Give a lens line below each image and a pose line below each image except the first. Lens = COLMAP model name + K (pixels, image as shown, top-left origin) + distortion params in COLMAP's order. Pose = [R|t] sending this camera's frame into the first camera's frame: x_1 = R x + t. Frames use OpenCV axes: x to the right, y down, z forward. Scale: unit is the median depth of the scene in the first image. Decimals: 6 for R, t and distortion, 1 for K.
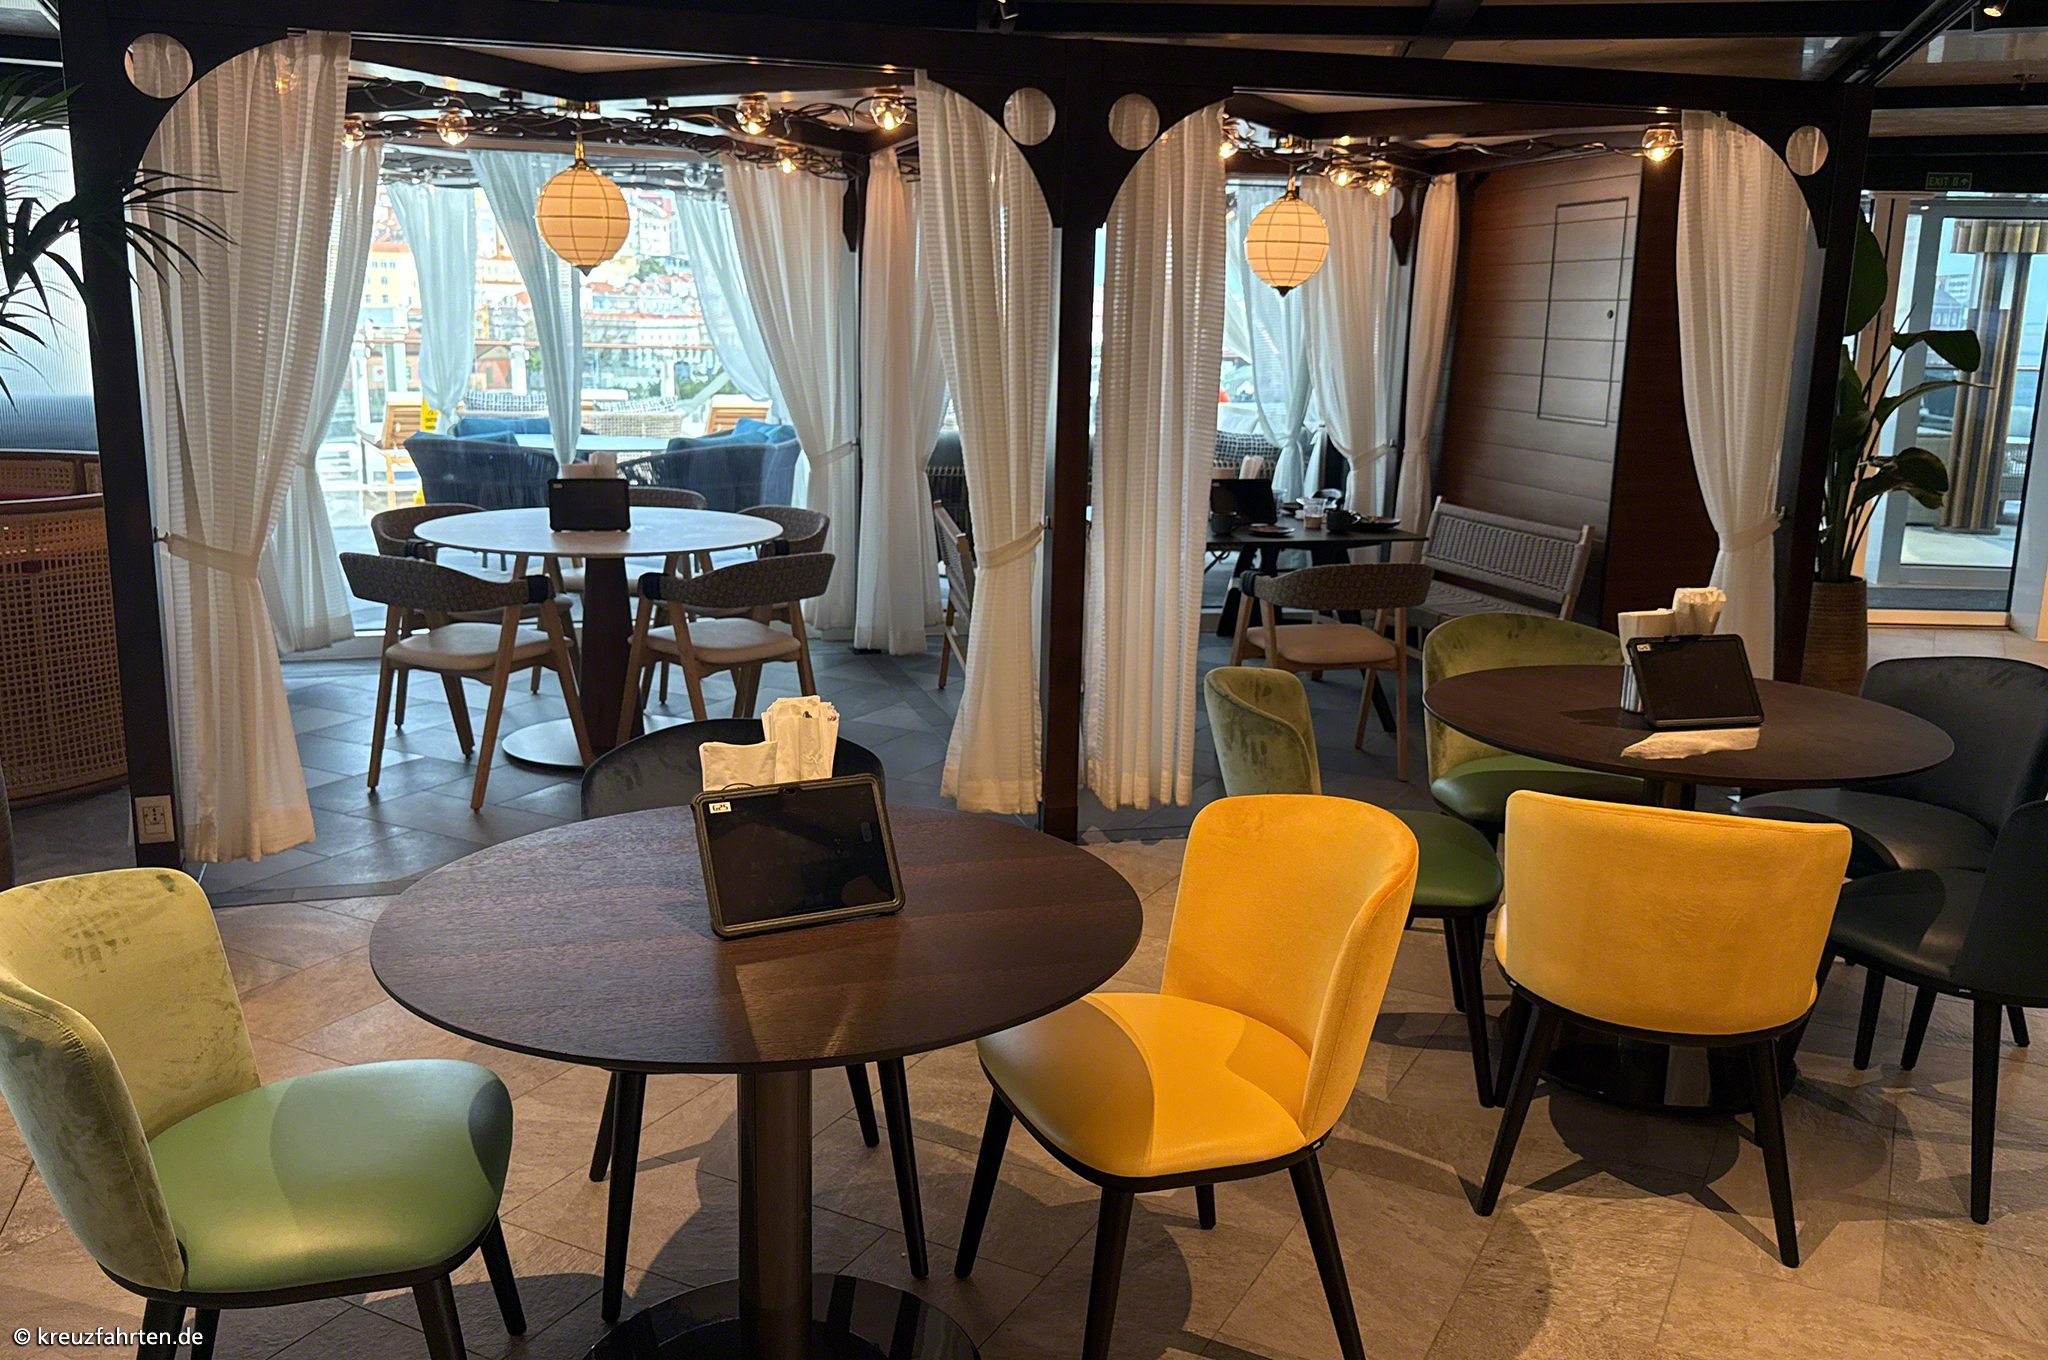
lens RADIAL K [[1730.1, 0, 1024.0], [0, 1730.1, 680.0], [0, 0, 1]] dist [-0.000373, -0.000355]
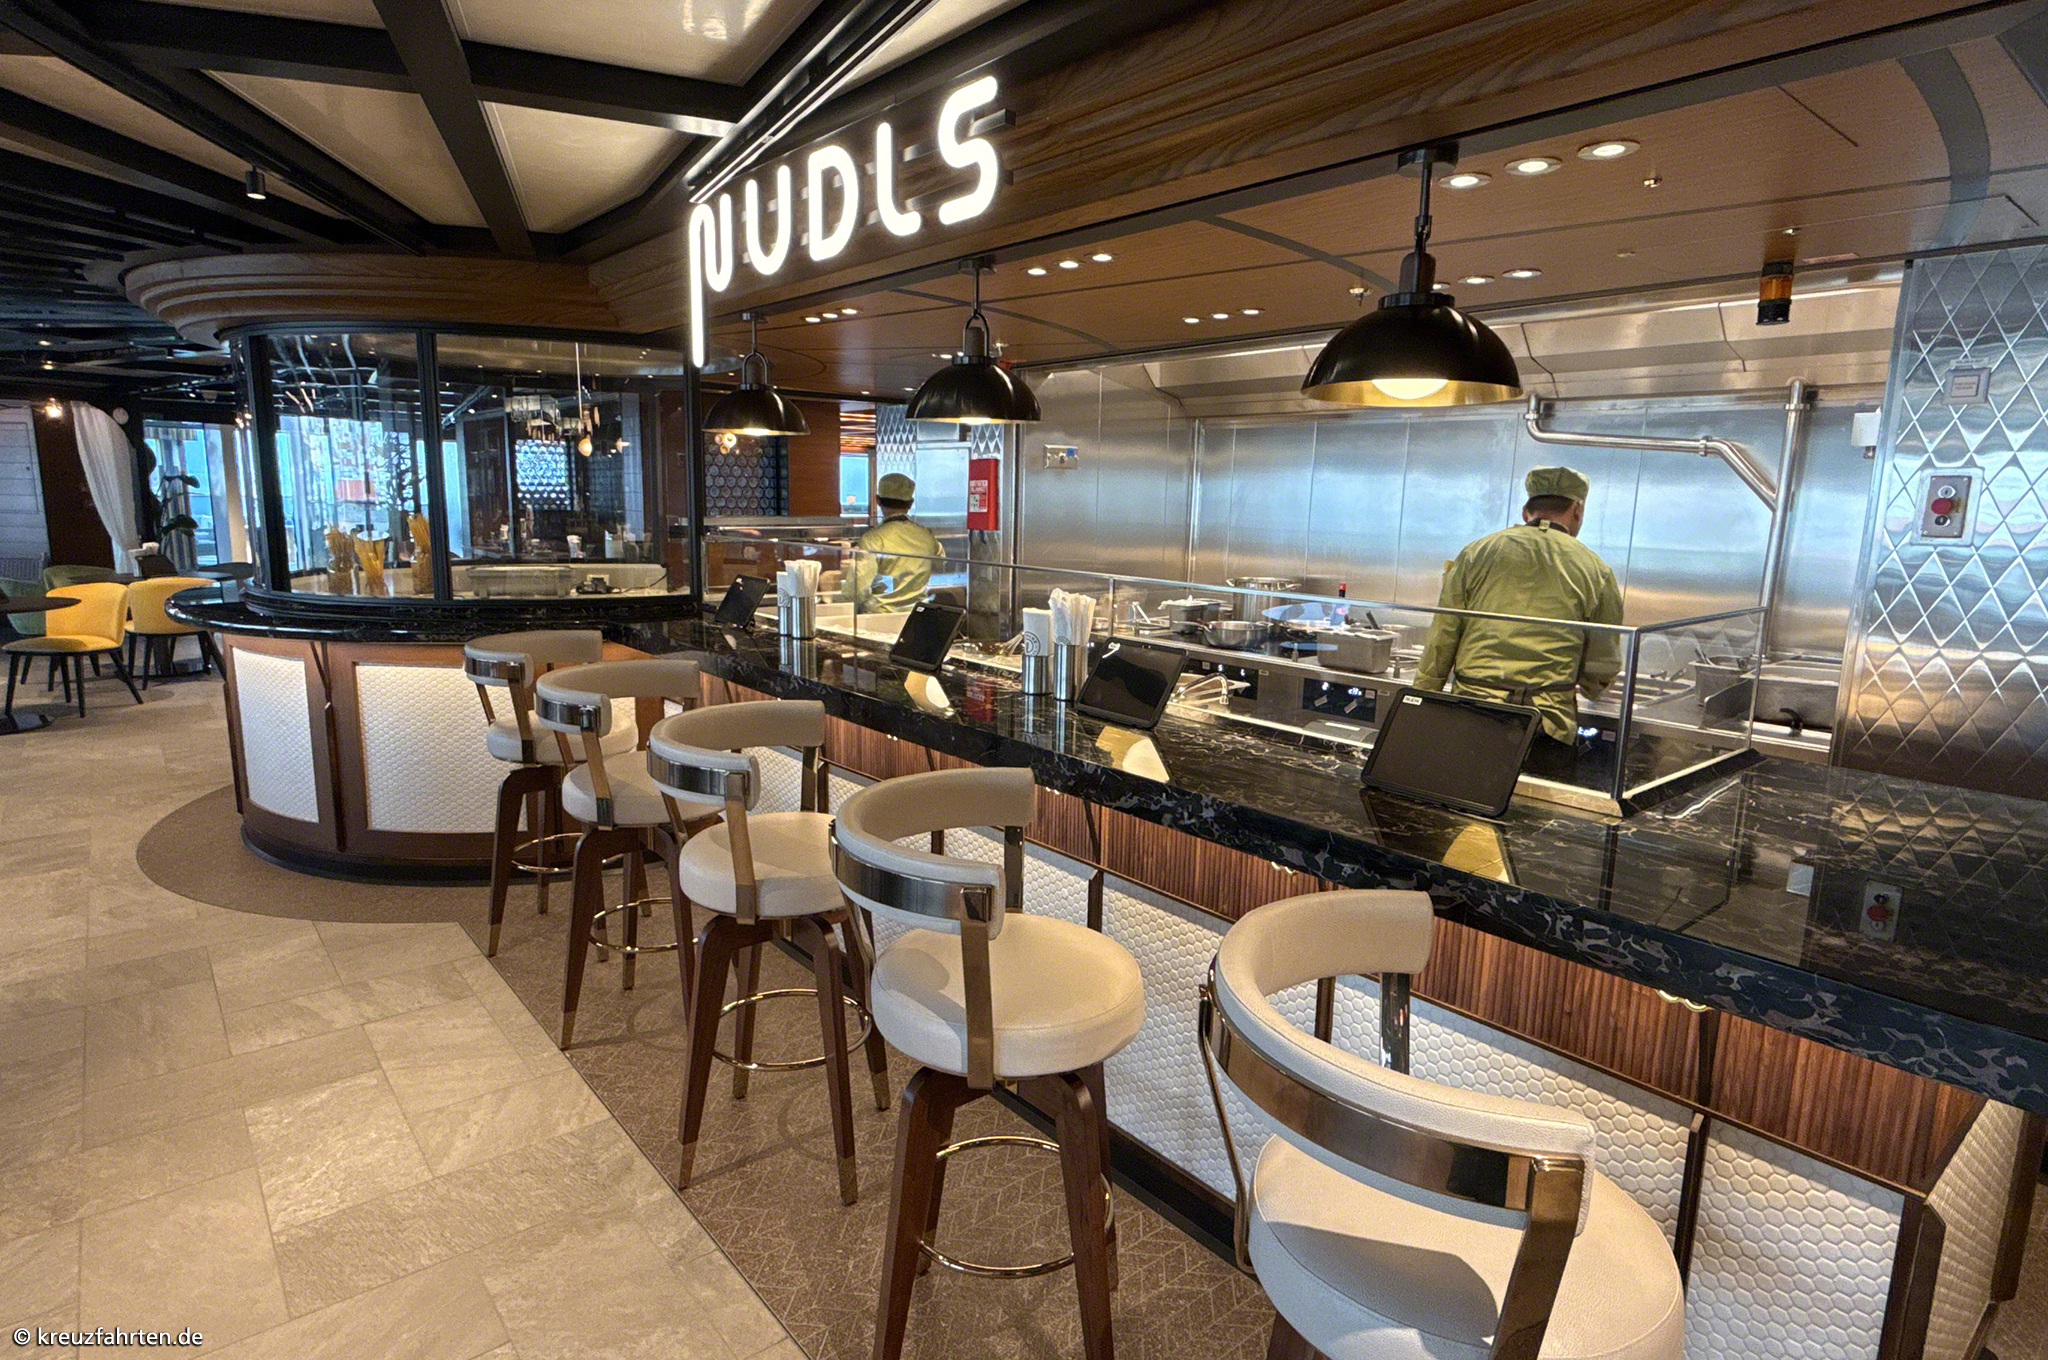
lens RADIAL K [[1098.1, 0, 1024.0], [0, 1098.1, 680.0], [0, 0, 1]] dist [-0.000996, -0.001373]
pose [[0.367108, -0.171923, 0.914152, -0.768646], [0.177608, 0.977645, 0.112540, 0.199257], [-0.913065, 0.121047, 0.389436, -1.083430]]
